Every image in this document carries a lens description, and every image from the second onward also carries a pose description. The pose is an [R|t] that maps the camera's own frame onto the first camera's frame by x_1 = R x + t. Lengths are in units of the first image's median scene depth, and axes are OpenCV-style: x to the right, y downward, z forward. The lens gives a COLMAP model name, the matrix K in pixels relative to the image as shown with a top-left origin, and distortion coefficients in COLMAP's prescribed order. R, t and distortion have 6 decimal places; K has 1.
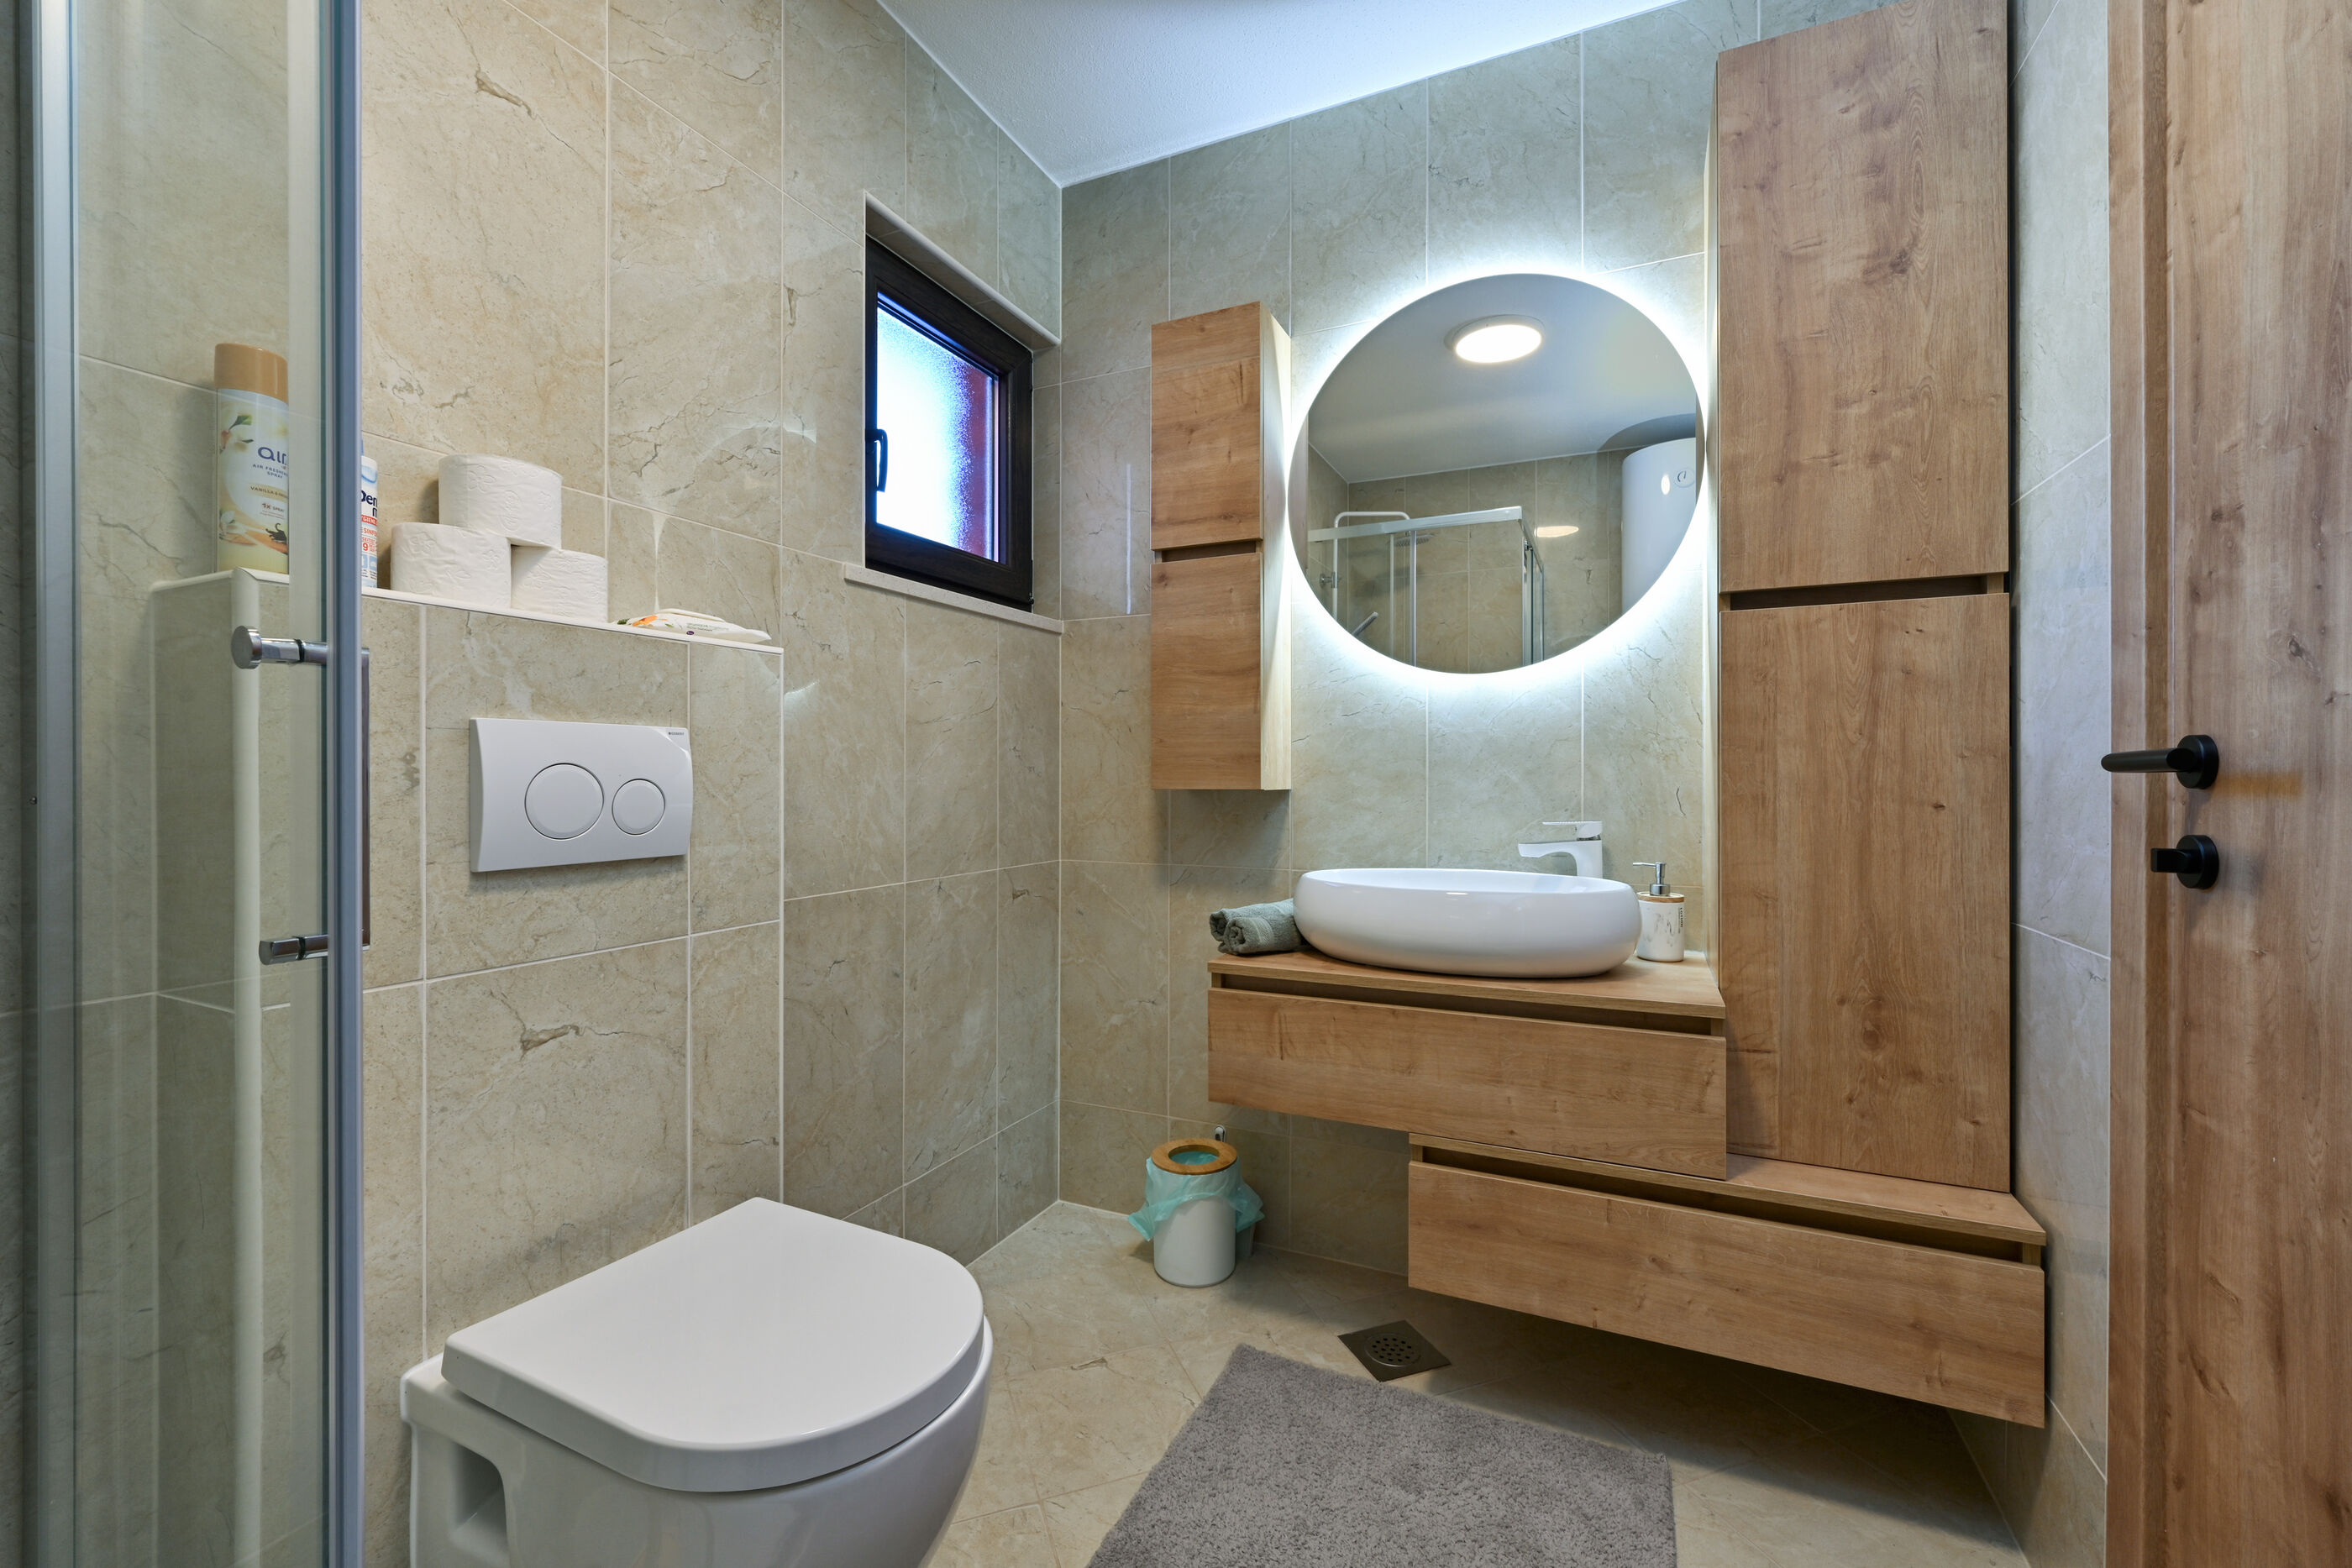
lens RADIAL K [[974.5, 0, 1187.6], [0, 974.5, 774.9], [0, 0, 1]] dist [0.005254, -0.000999]
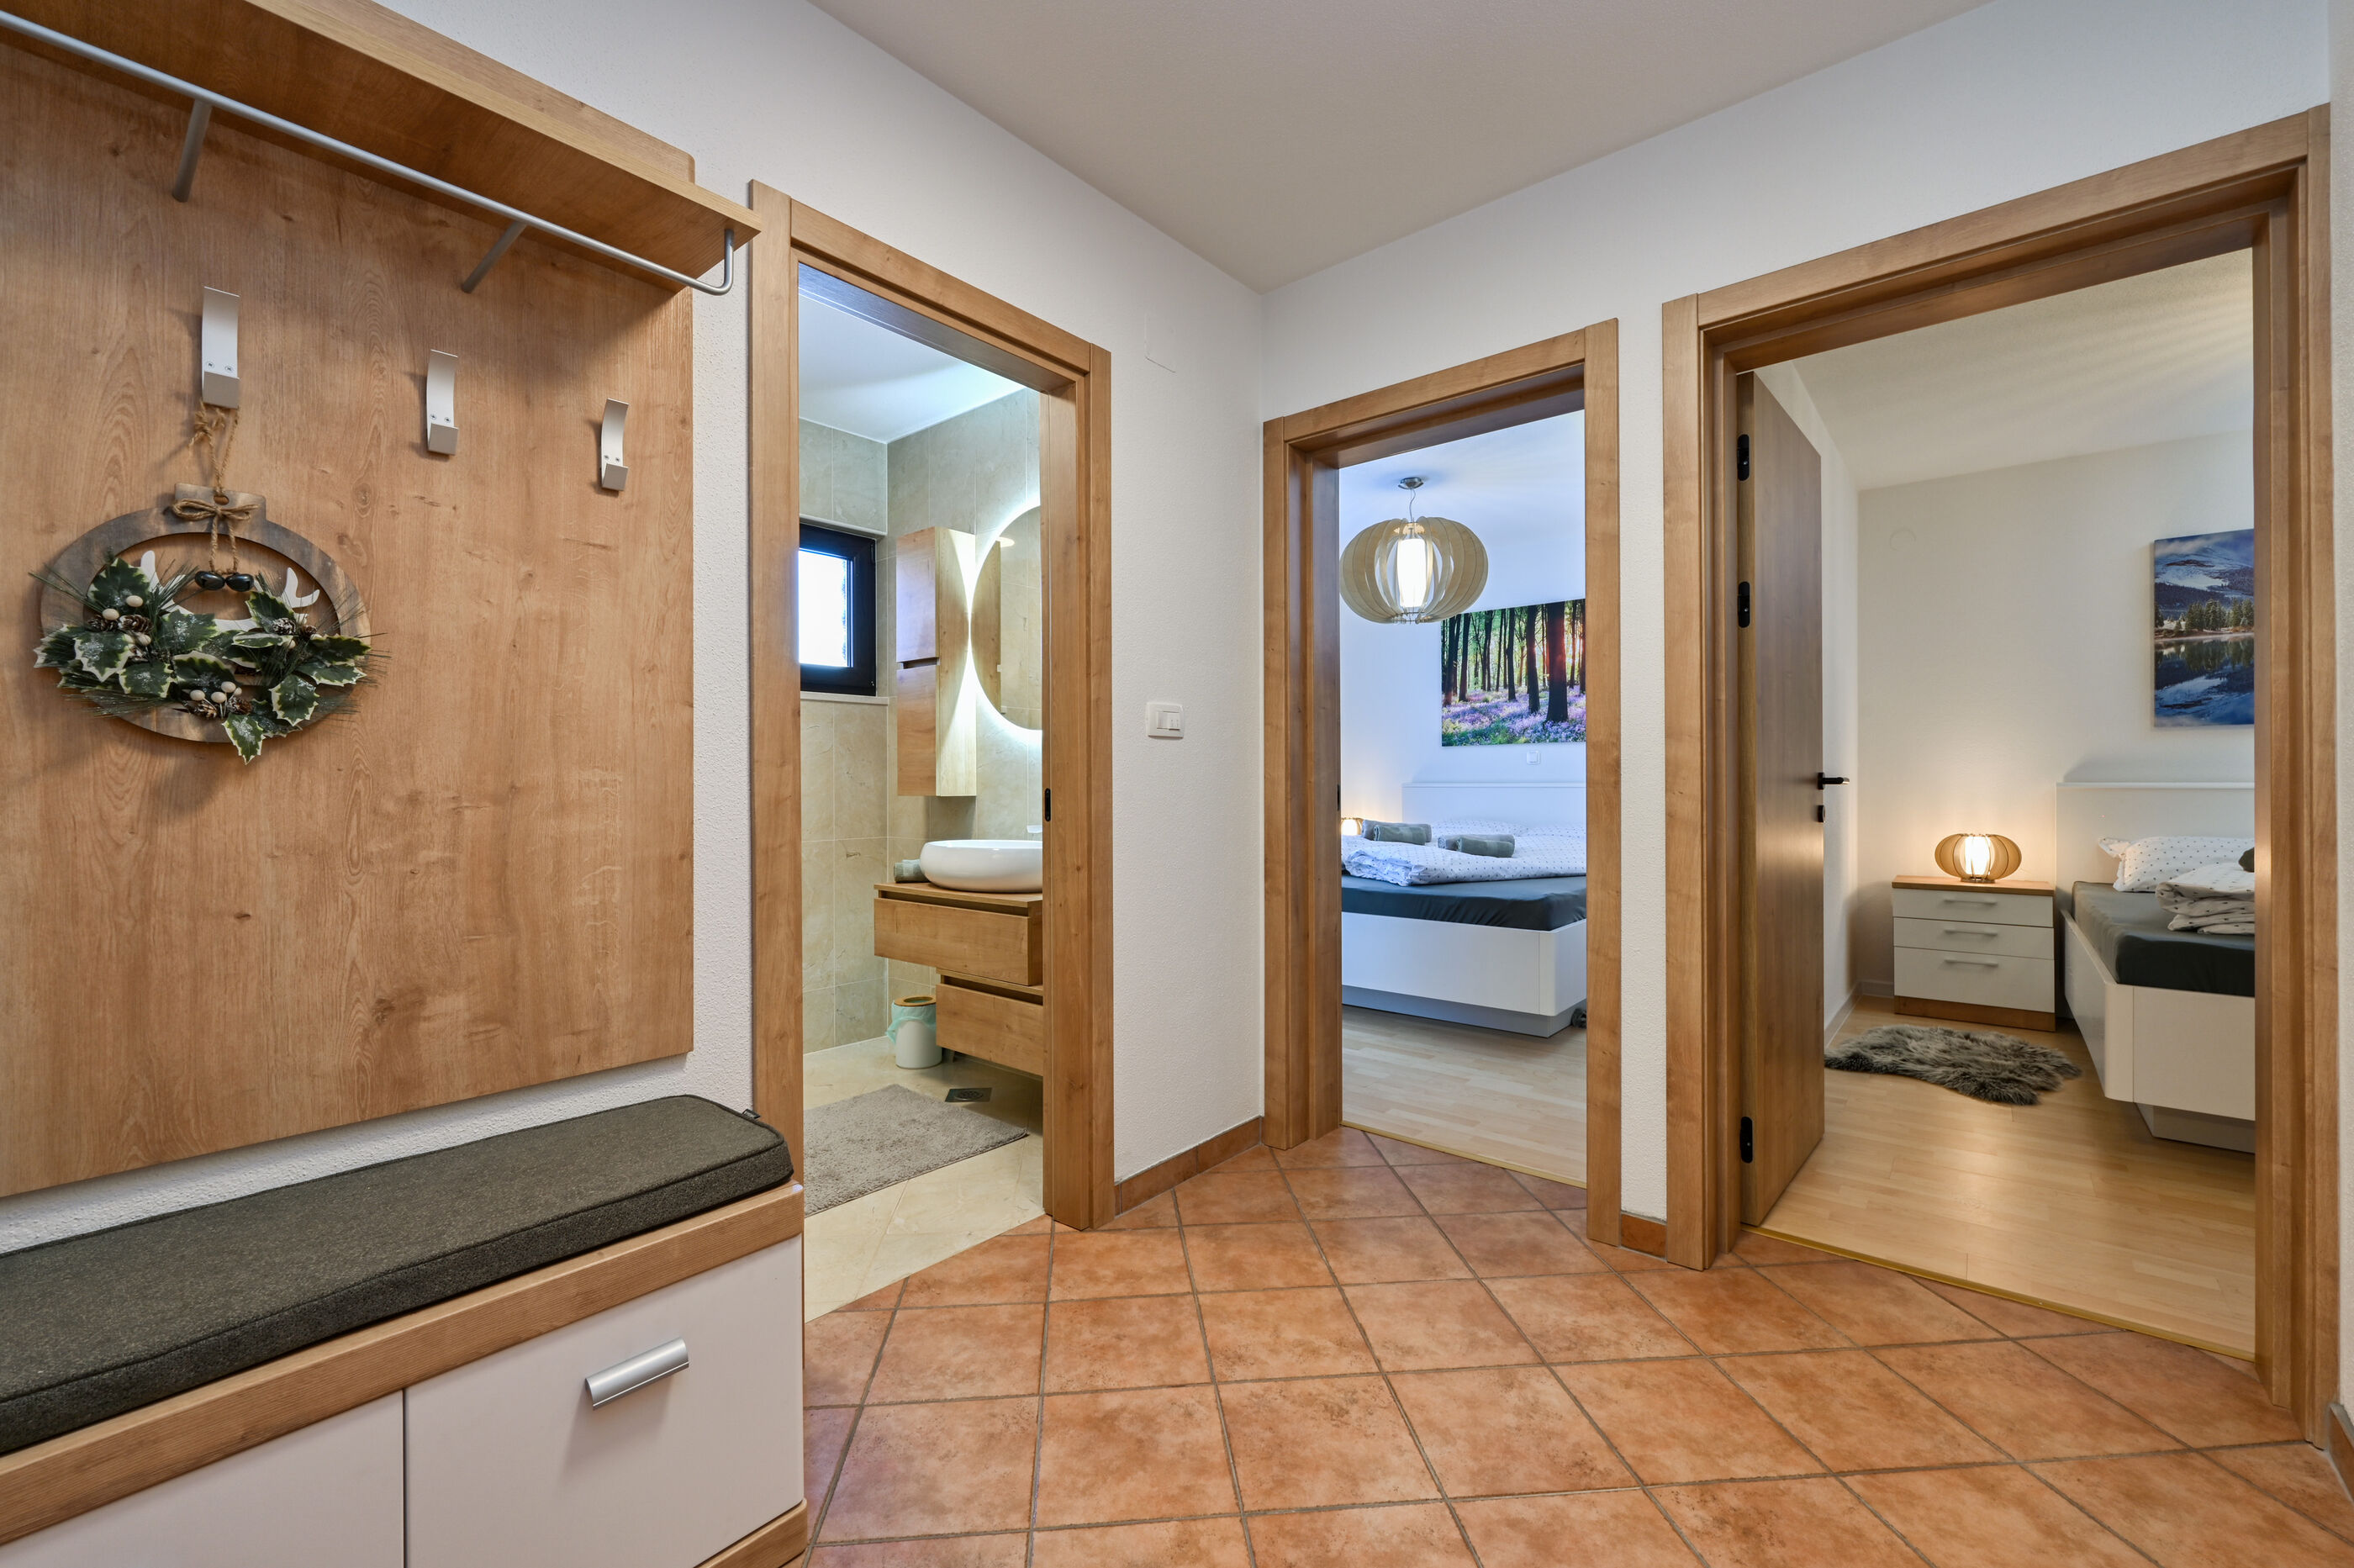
lens RADIAL K [[975.4, 0, 1125.3], [0, 975.4, 787.9], [0, 0, 1]] dist [0.005254, -0.000999]
pose [[0.954346, -0.003166, -0.298686, 0.917514], [0.004792, 0.999977, 0.004713, -0.006256], [0.298664, -0.005929, 0.954340, -0.602052]]
